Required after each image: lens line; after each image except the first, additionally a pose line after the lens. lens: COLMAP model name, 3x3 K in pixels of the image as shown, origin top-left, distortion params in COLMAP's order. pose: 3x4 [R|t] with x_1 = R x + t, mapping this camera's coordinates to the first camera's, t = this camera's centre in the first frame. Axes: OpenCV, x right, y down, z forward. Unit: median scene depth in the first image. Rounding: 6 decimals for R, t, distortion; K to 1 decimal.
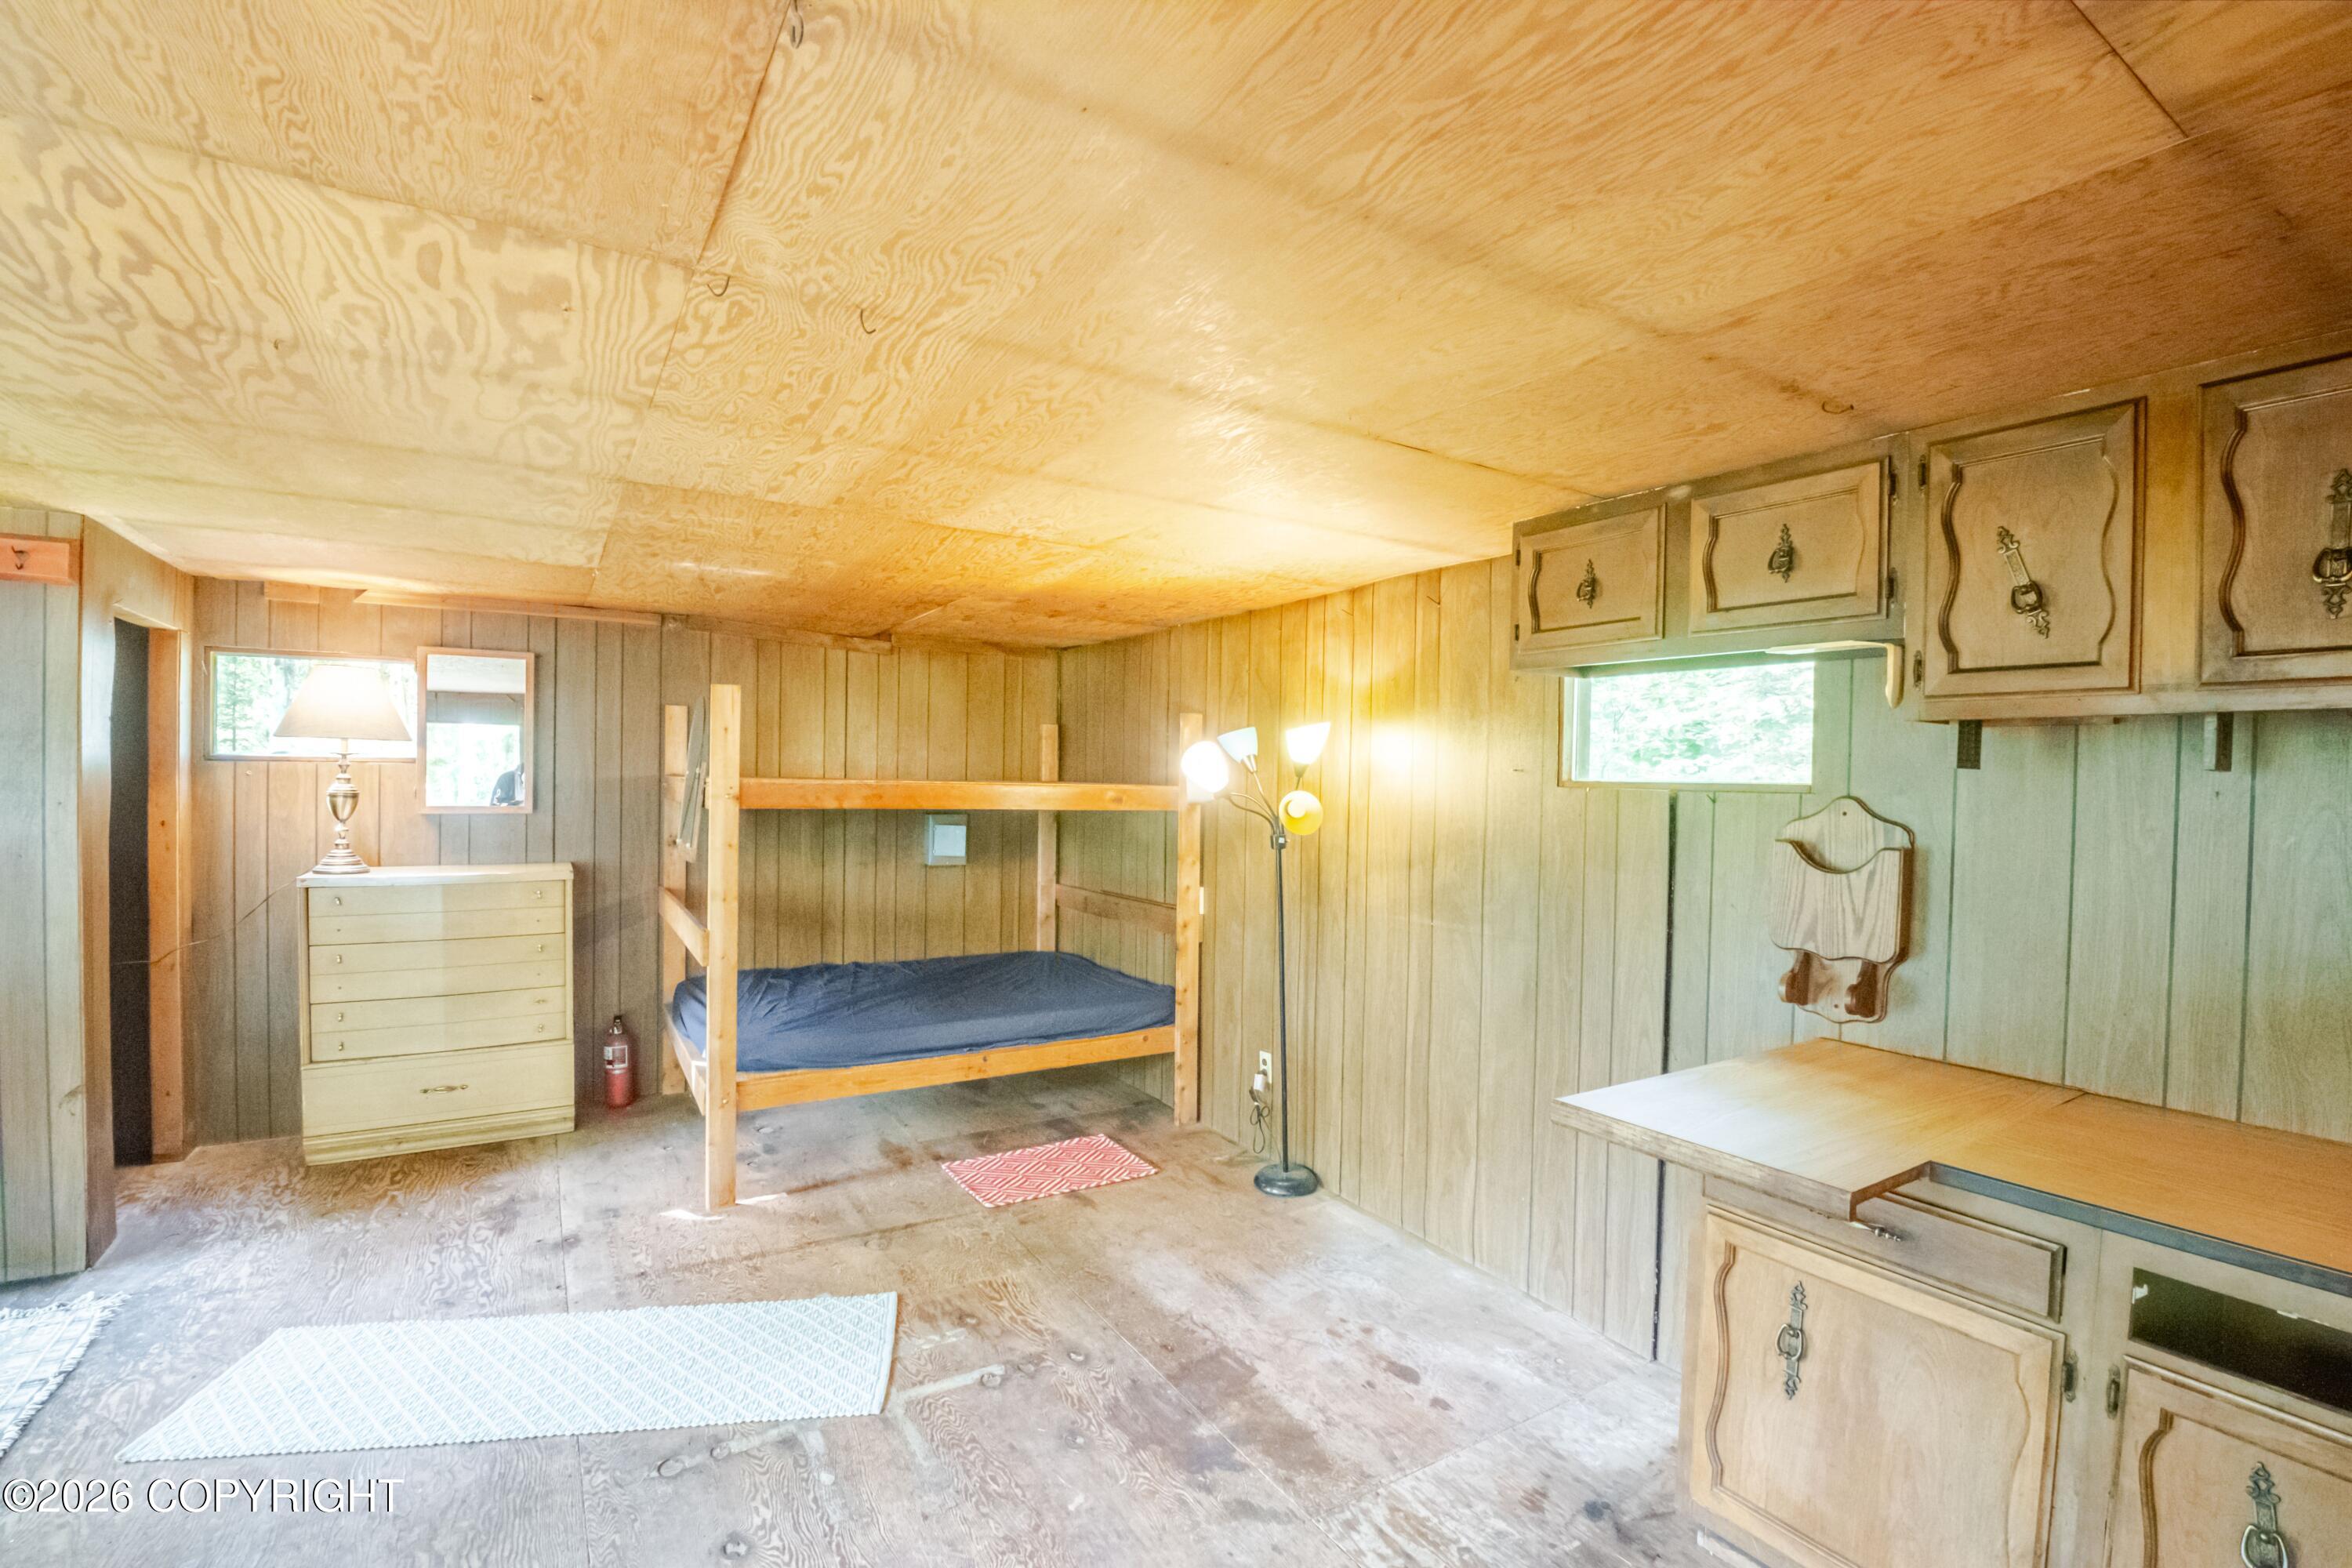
lens RADIAL K [[1042.8, 0, 1180.2], [0, 1042.8, 794.8], [0, 0, 1]] dist [-0.030311, -0.004358]
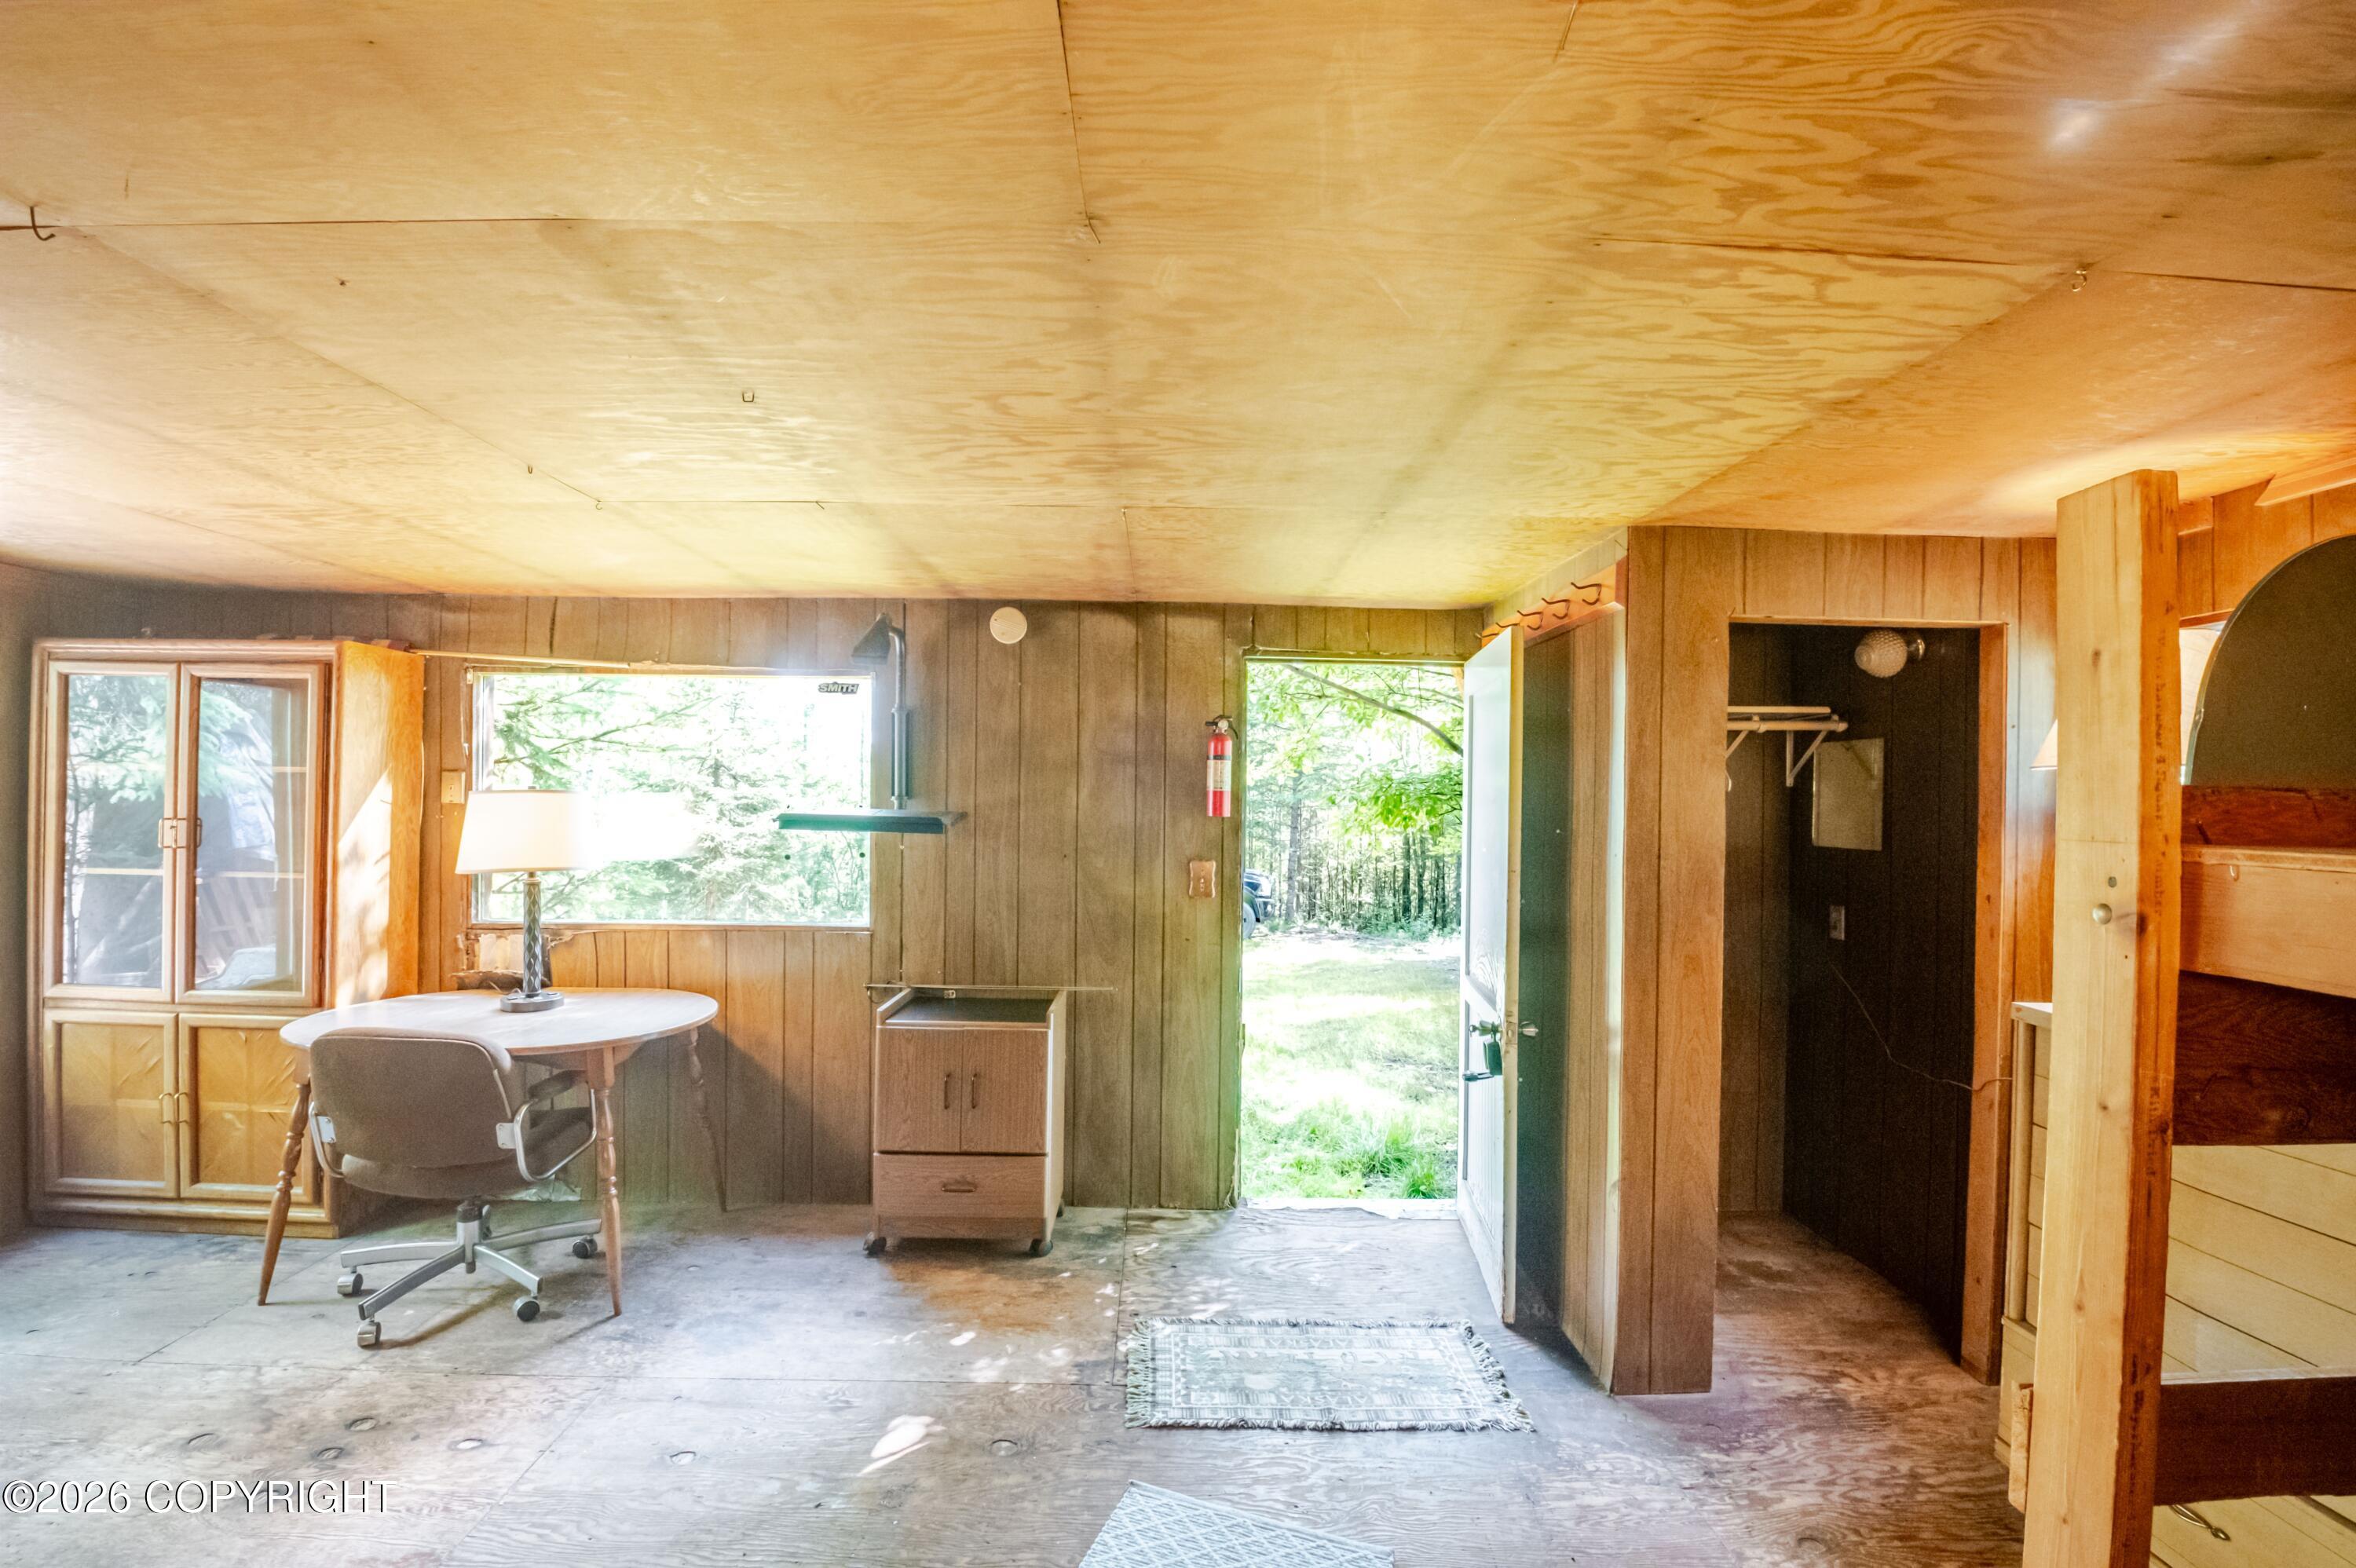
lens RADIAL K [[1042.7, 0, 1178.9], [0, 1042.7, 794.9], [0, 0, 1]] dist [-0.022534, -0.009637]
pose [[-0.516876, -0.027455, -0.855620, -0.118839], [-0.036213, 0.999292, -0.010188, -0.020339], [0.855294, 0.025719, -0.517504, 1.083340]]
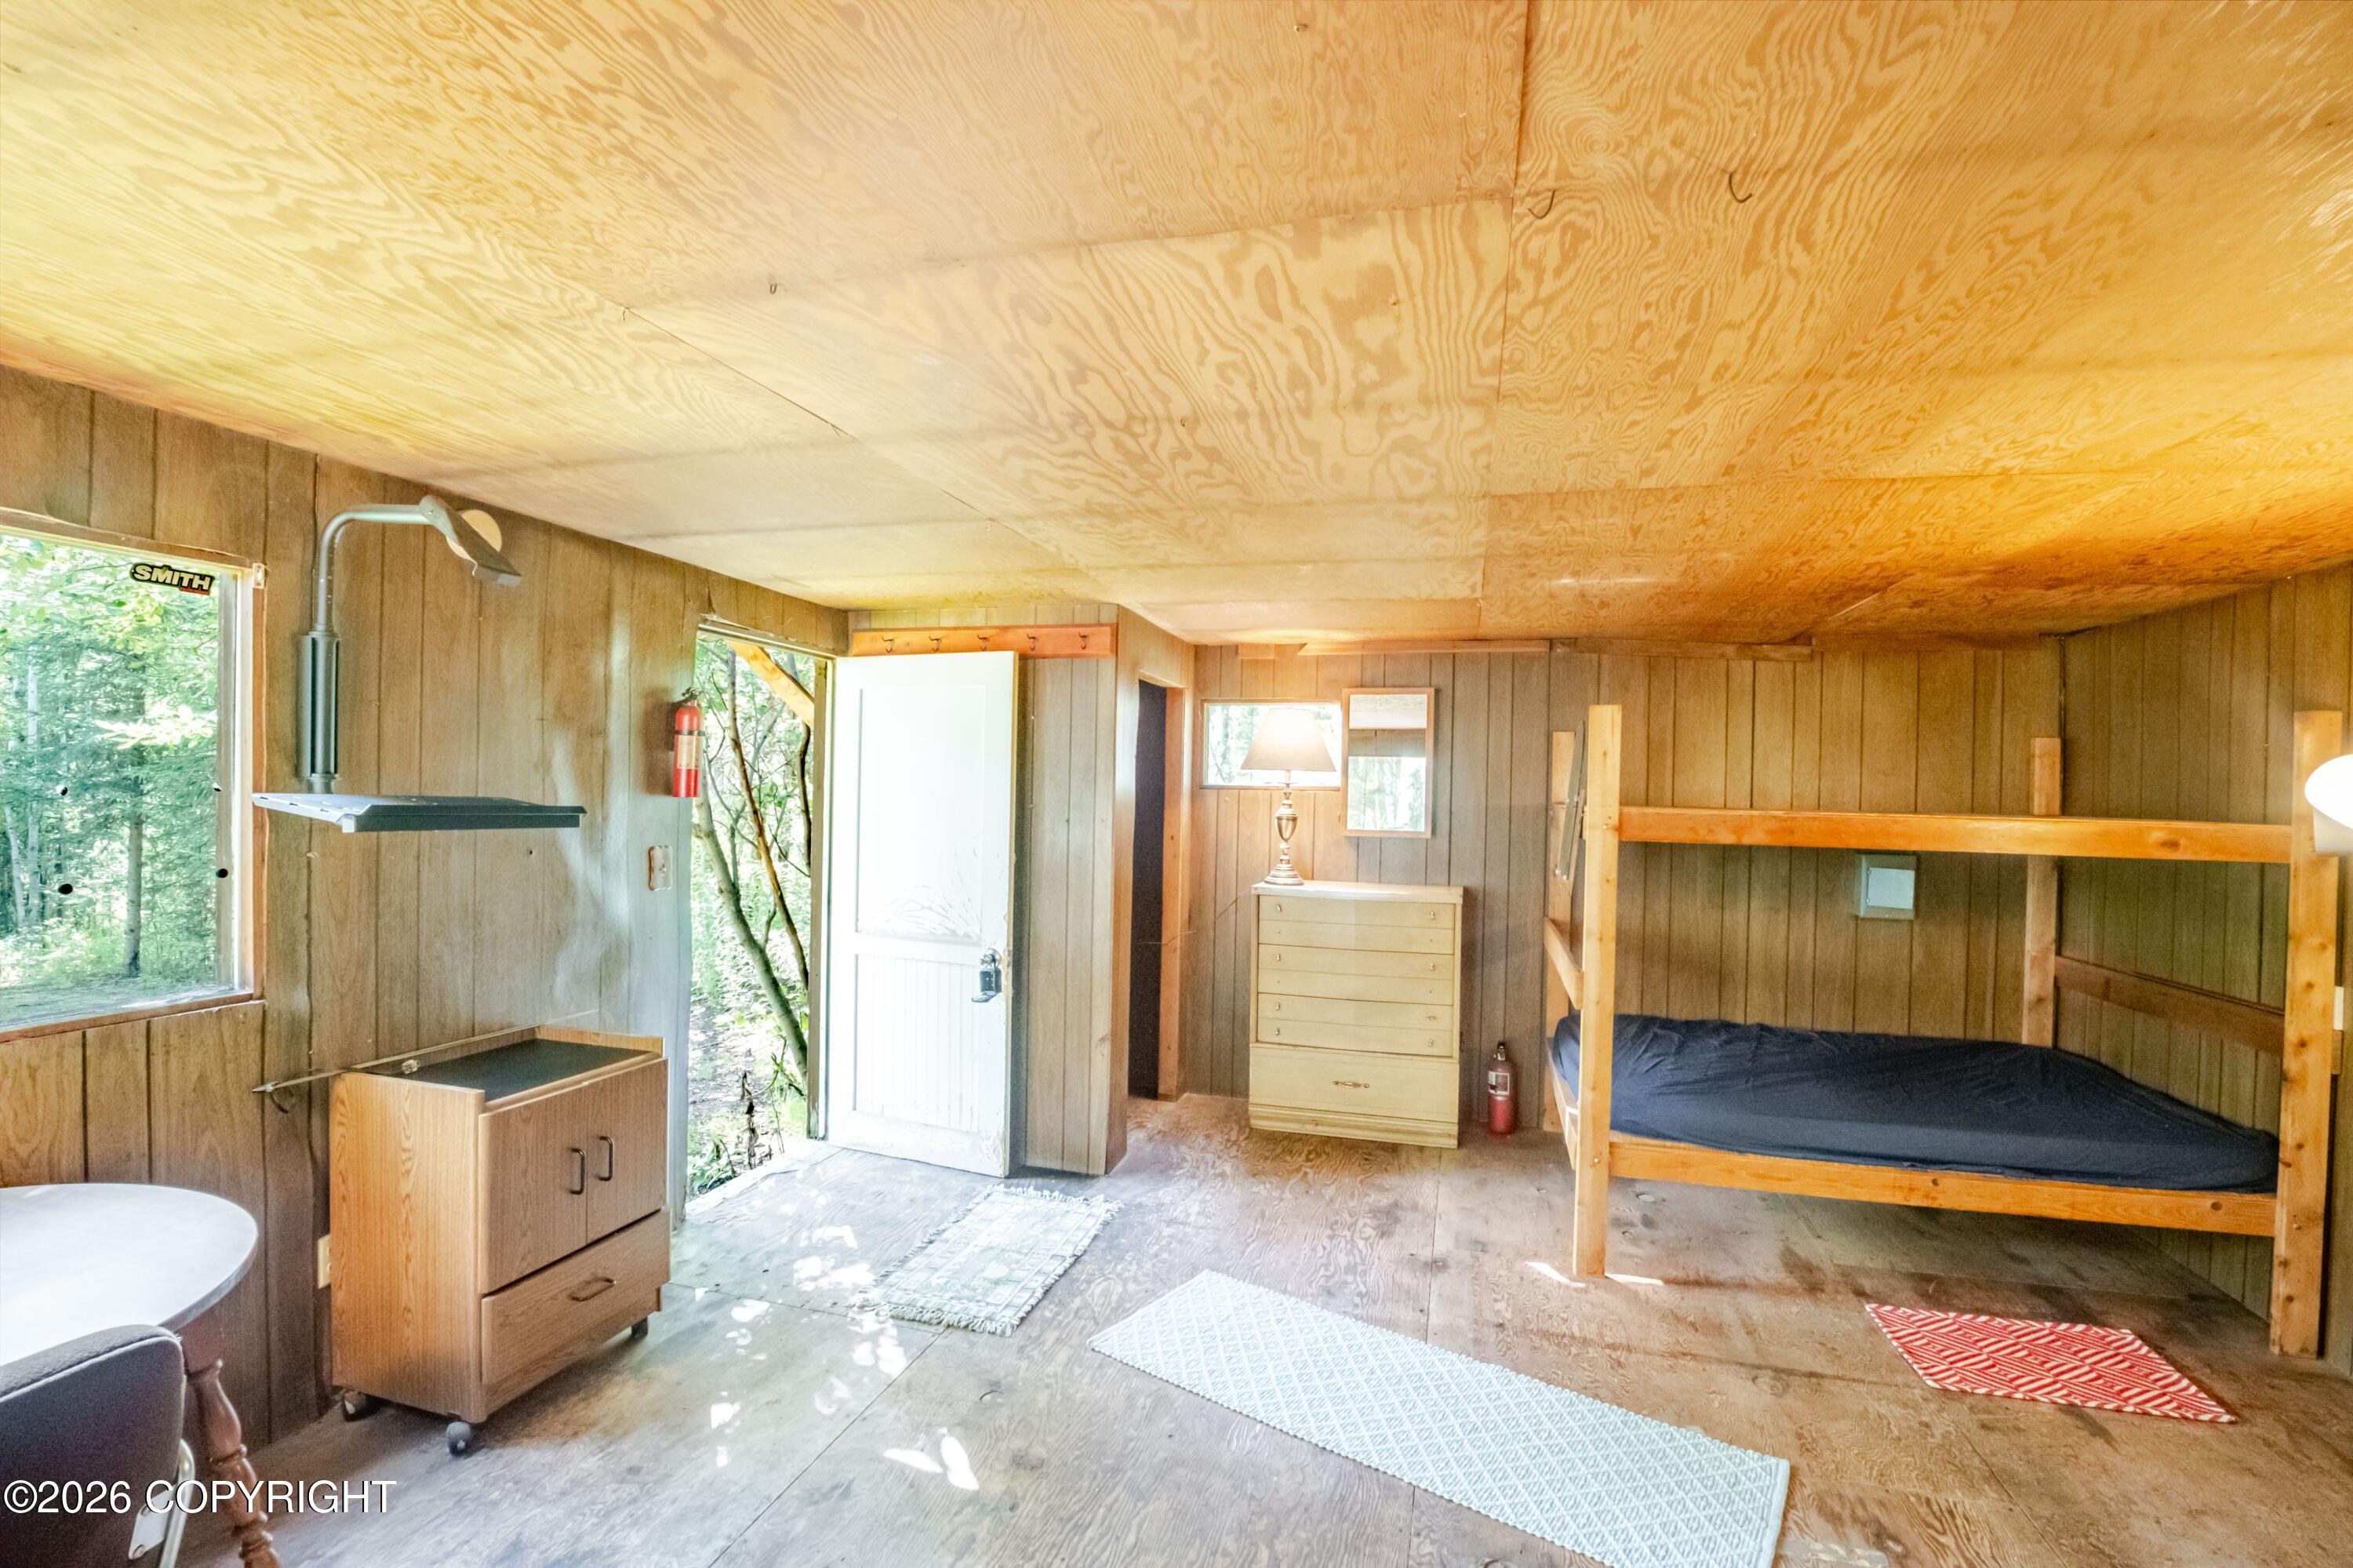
lens RADIAL K [[1043.3, 0, 1180.7], [0, 1043.3, 794.8], [0, 0, 1]] dist [-0.030311, -0.004358]
pose [[0.677043, 0.000408, -0.735943, -0.019410], [-0.020573, 0.999620, -0.018373, -0.002613], [0.735656, 0.027580, 0.676794, 0.118318]]
